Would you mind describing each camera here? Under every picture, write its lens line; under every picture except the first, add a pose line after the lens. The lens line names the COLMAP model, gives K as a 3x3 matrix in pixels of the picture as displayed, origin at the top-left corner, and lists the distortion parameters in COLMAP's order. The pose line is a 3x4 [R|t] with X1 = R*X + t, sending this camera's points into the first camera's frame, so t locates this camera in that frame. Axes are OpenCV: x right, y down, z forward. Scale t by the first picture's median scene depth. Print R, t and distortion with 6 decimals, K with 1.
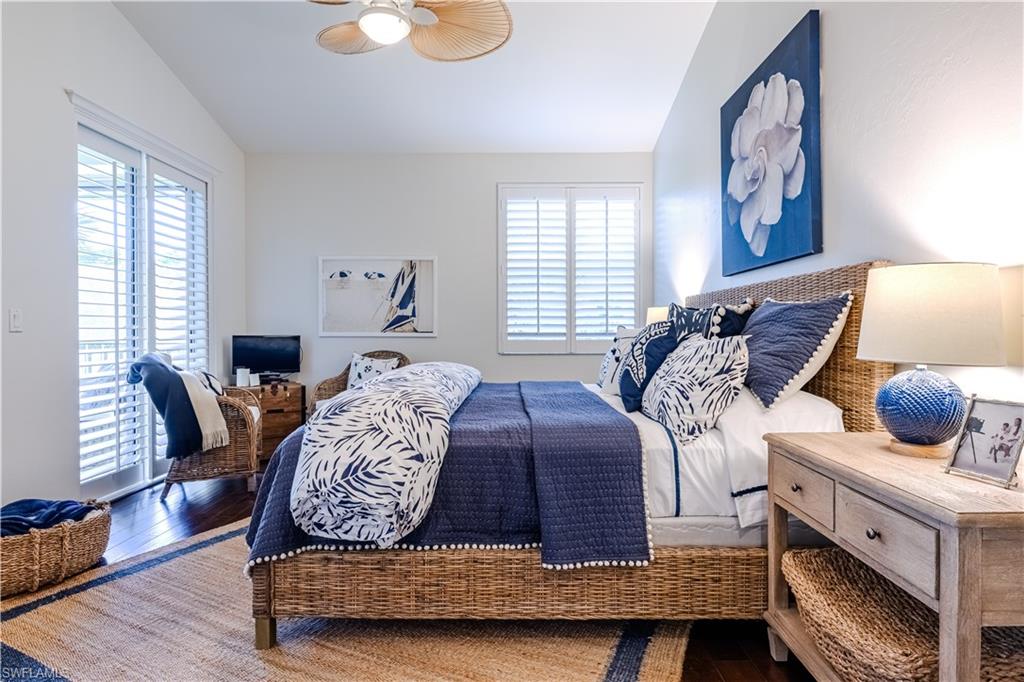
lens RADIAL K [[561.3, 0, 512.0], [0, 561.3, 341.0], [0, 0, 1]] dist [-0.001480, 0.000123]
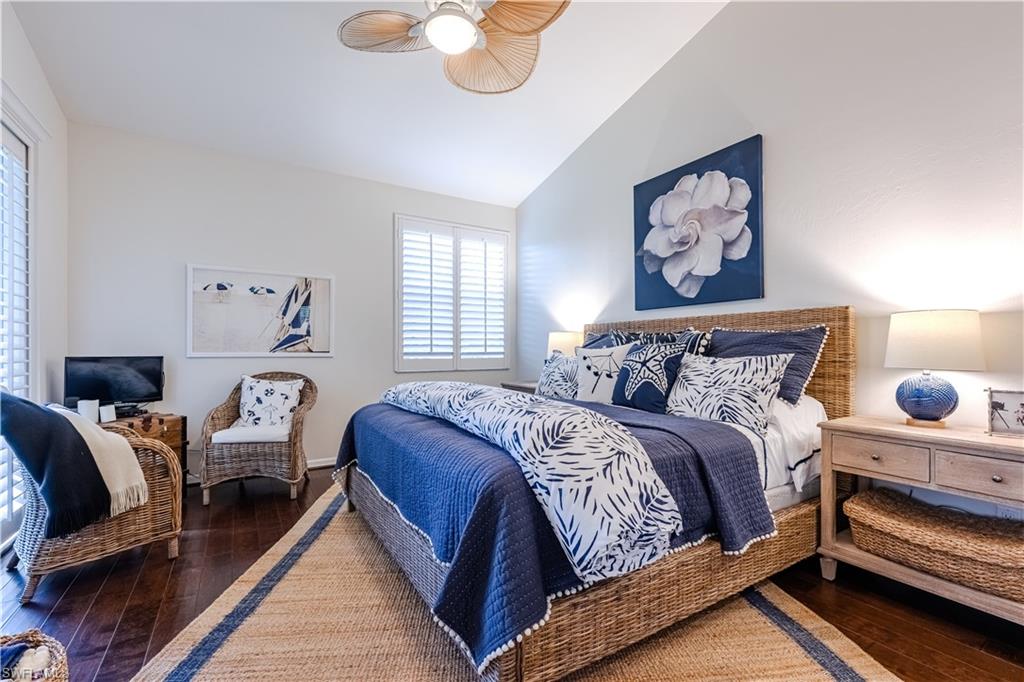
lens RADIAL K [[446.2, 0, 512.0], [0, 446.2, 352.3], [0, 0, 1]] dist [-0.000815, 0.000296]
pose [[0.844158, -0.001997, 0.536091, -0.419636], [0.009640, 0.999888, -0.011455, -0.004343], [-0.536008, 0.014838, 0.844083, 0.235428]]
